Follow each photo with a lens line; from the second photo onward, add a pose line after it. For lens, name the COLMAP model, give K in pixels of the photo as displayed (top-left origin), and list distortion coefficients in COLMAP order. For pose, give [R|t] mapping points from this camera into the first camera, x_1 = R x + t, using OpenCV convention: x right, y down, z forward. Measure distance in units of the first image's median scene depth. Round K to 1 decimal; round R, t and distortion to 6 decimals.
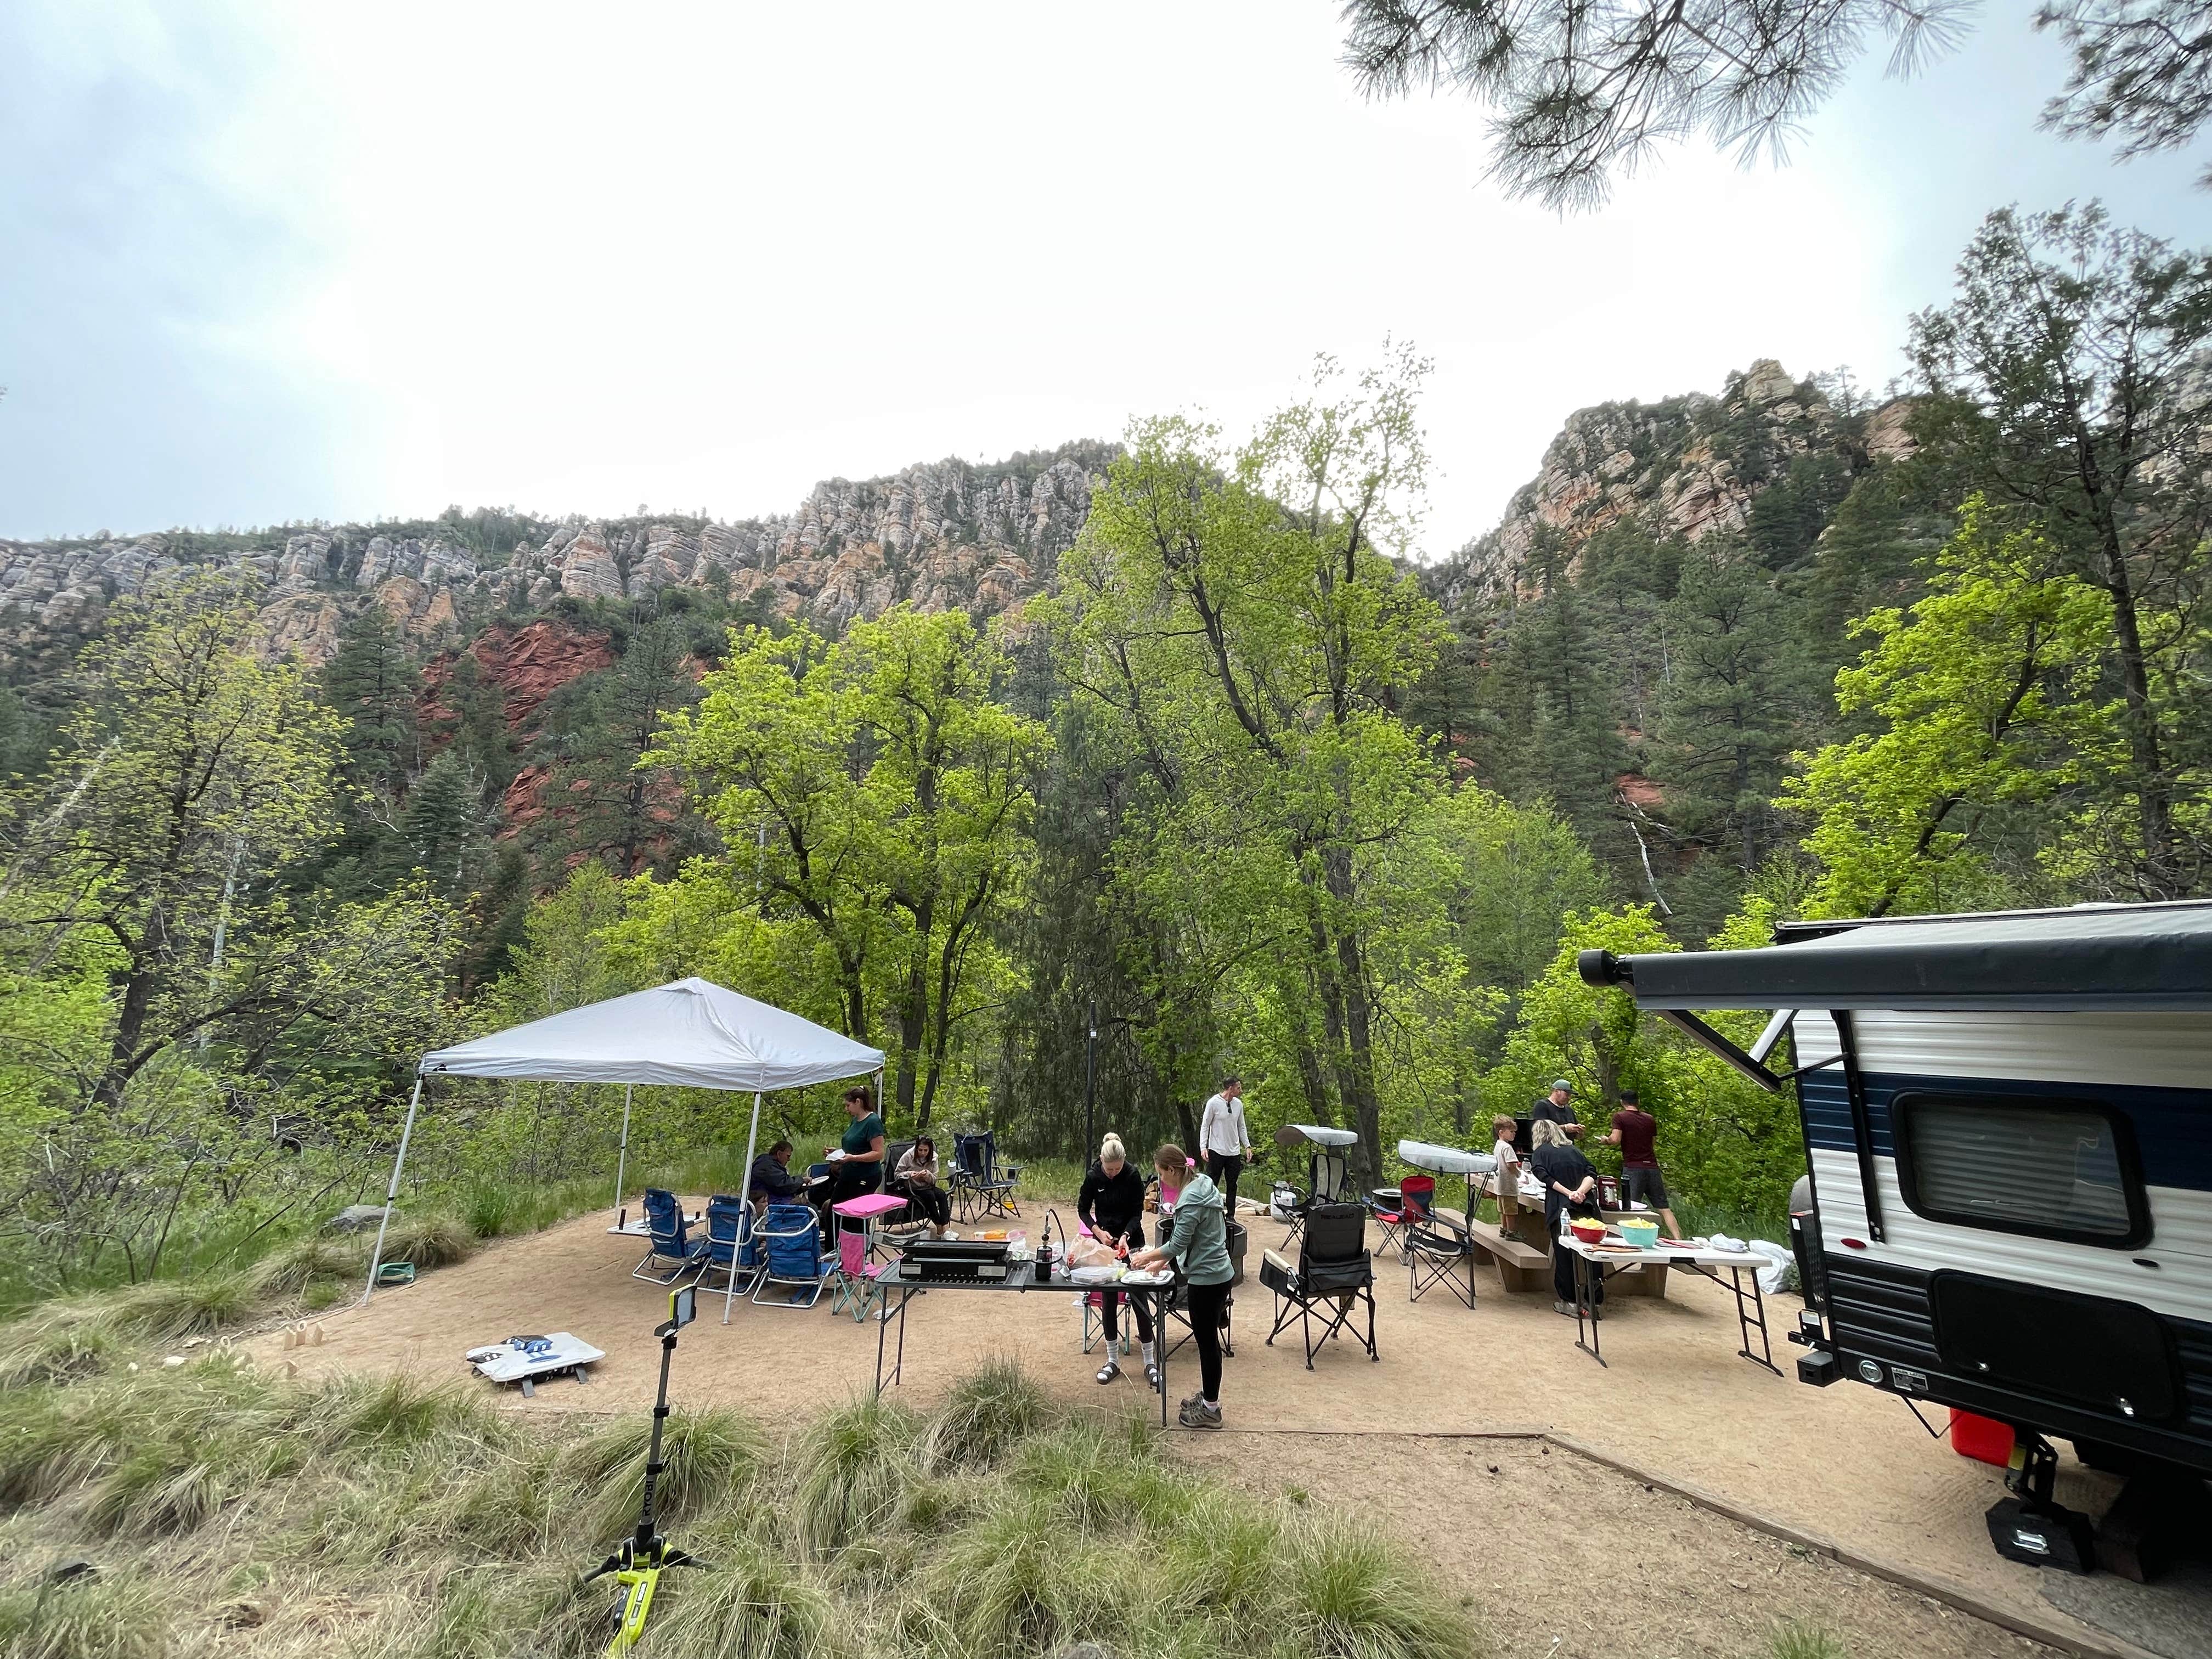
lens RADIAL K [[871.1, 0, 1106.0], [0, 871.1, 829.5], [0, 0, 1]] dist [-0.000378, 0.000080]
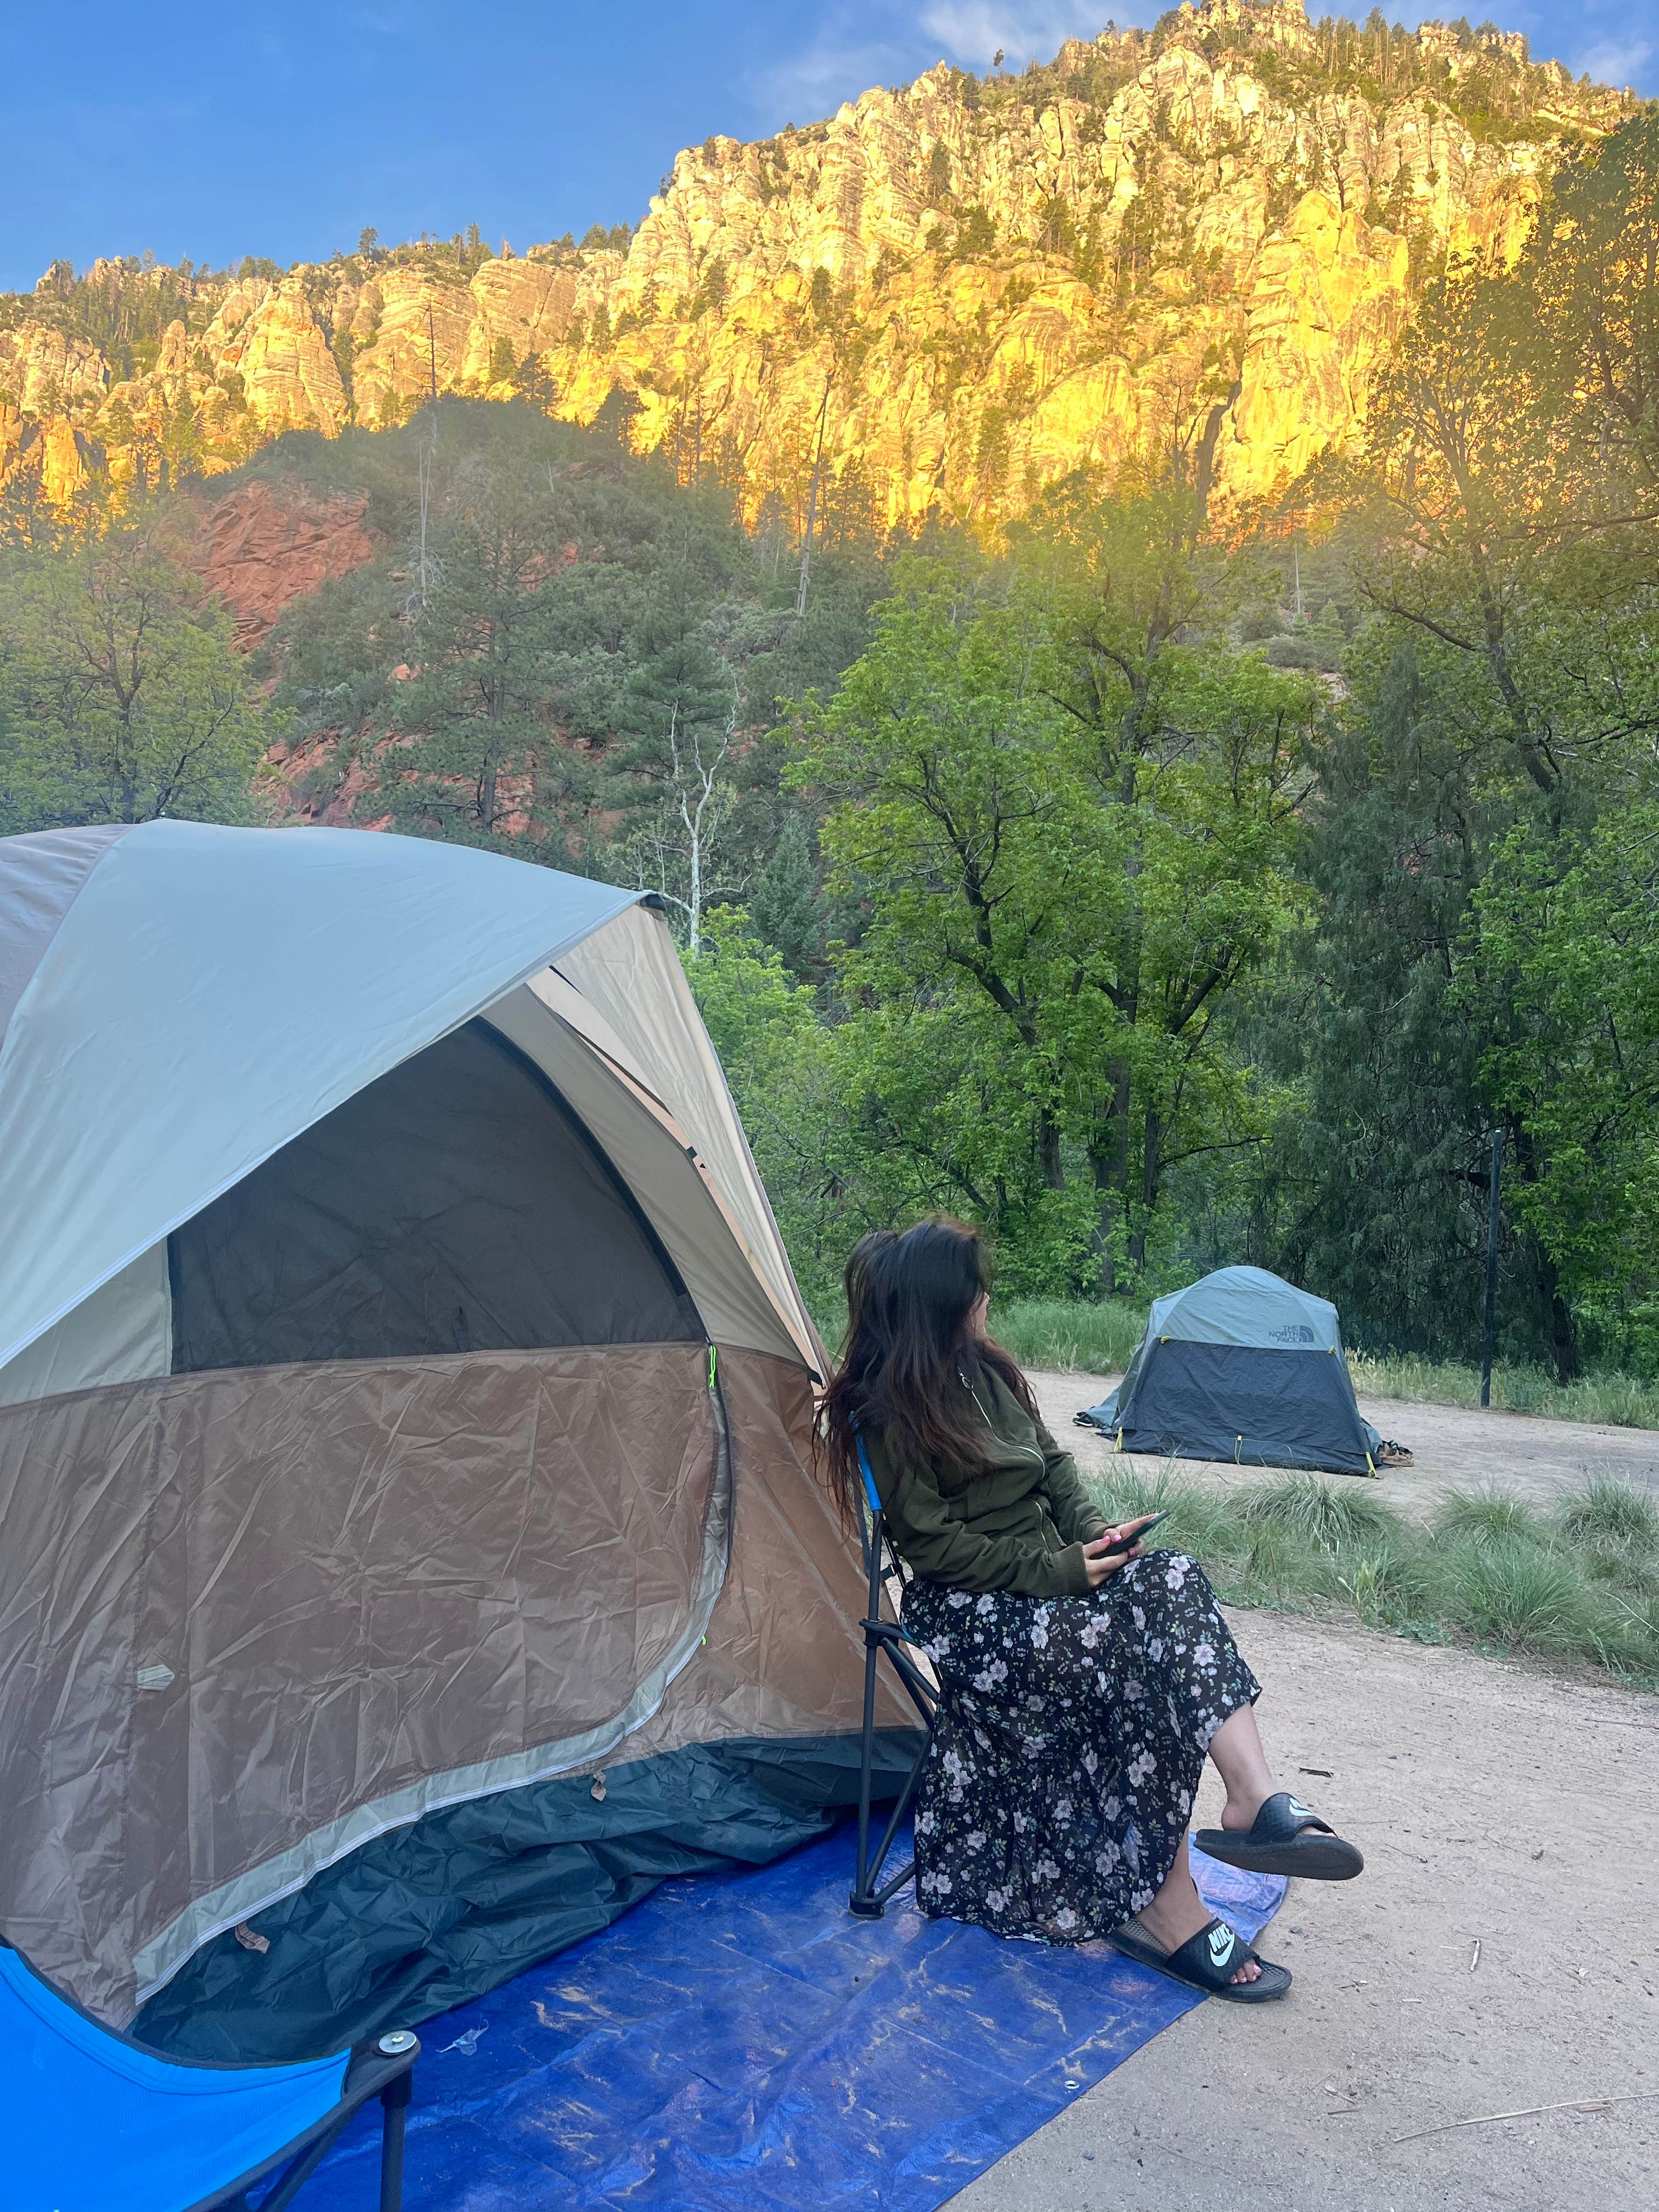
lens RADIAL K [[1636.1, 0, 829.5], [0, 1636.1, 1106.0], [0, 0, 1]] dist [0.135767, -0.176610]
pose [[0.973769, 0.029488, -0.225621, -0.008030], [0.006404, 0.987623, 0.156719, -0.000898], [0.227449, -0.154052, 0.961527, -0.011702]]
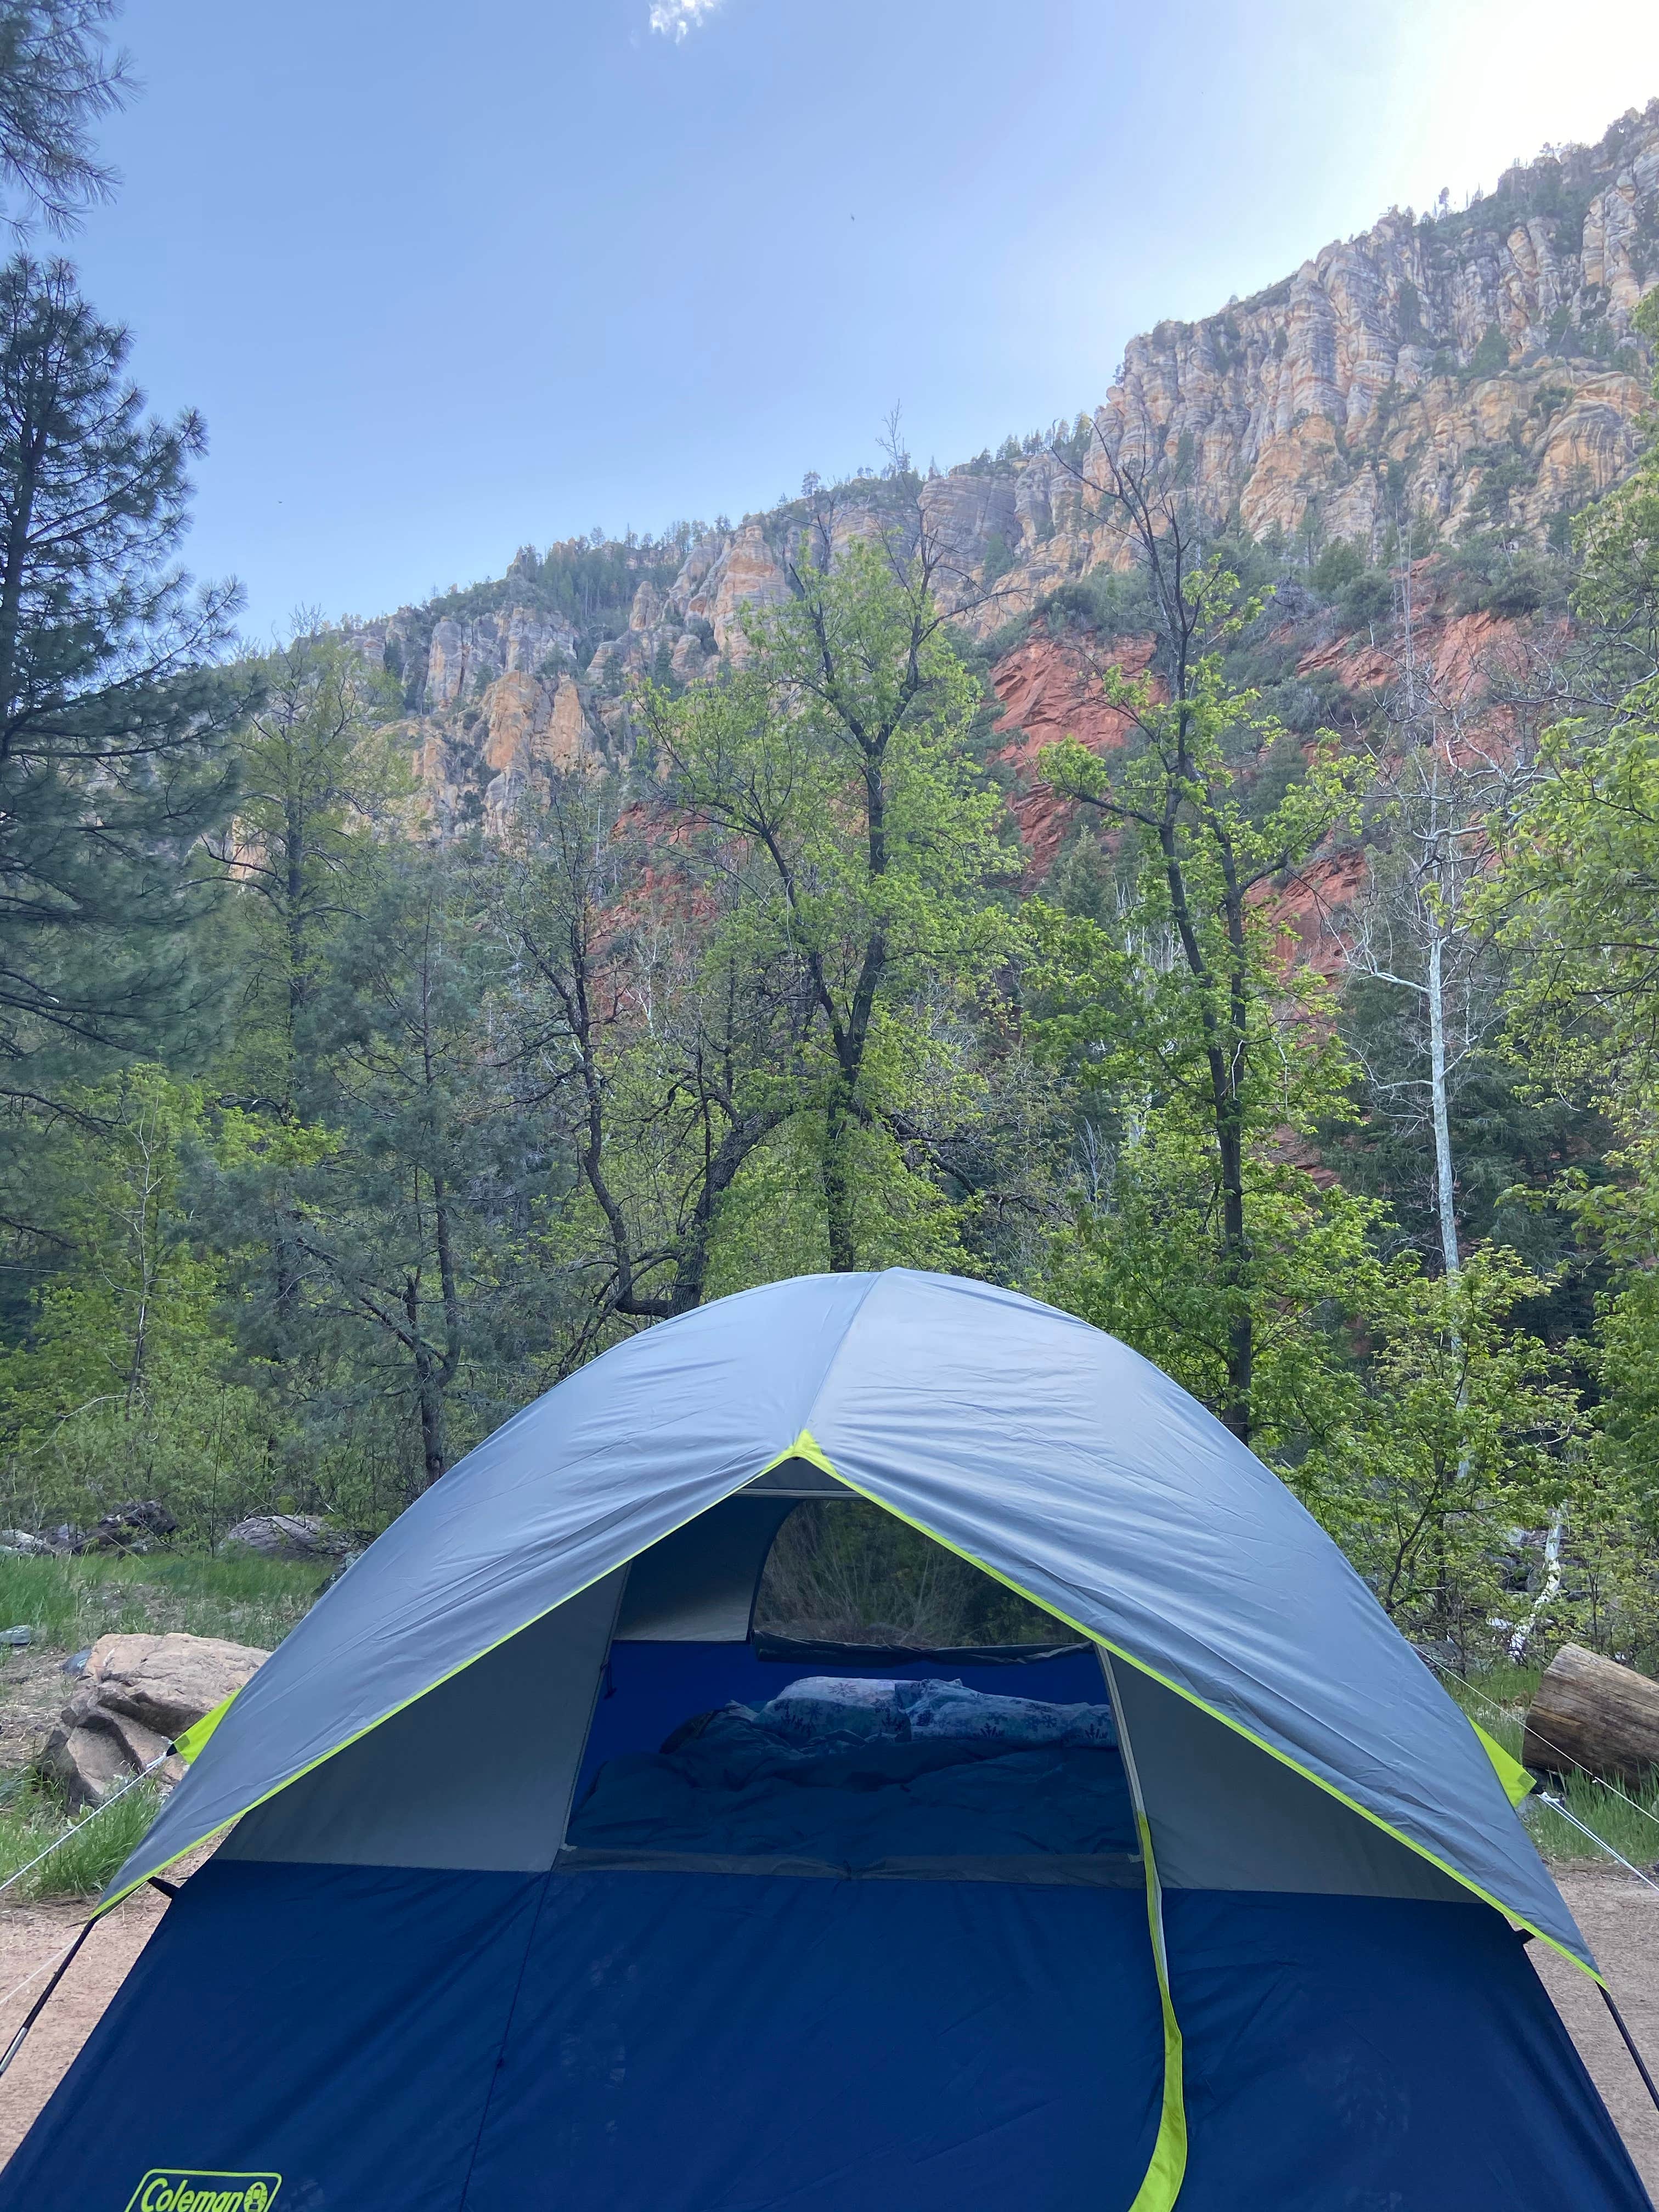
lens RADIAL K [[1617.1, 0, 829.5], [0, 1617.1, 1106.0], [0, 0, 1]] dist [0.112220, -0.120682]
pose [[0.910616, -0.075507, -0.406298, -0.133809], [0.098132, 0.994554, 0.035108, 0.000123], [0.401434, -0.071840, 0.913066, 0.001818]]
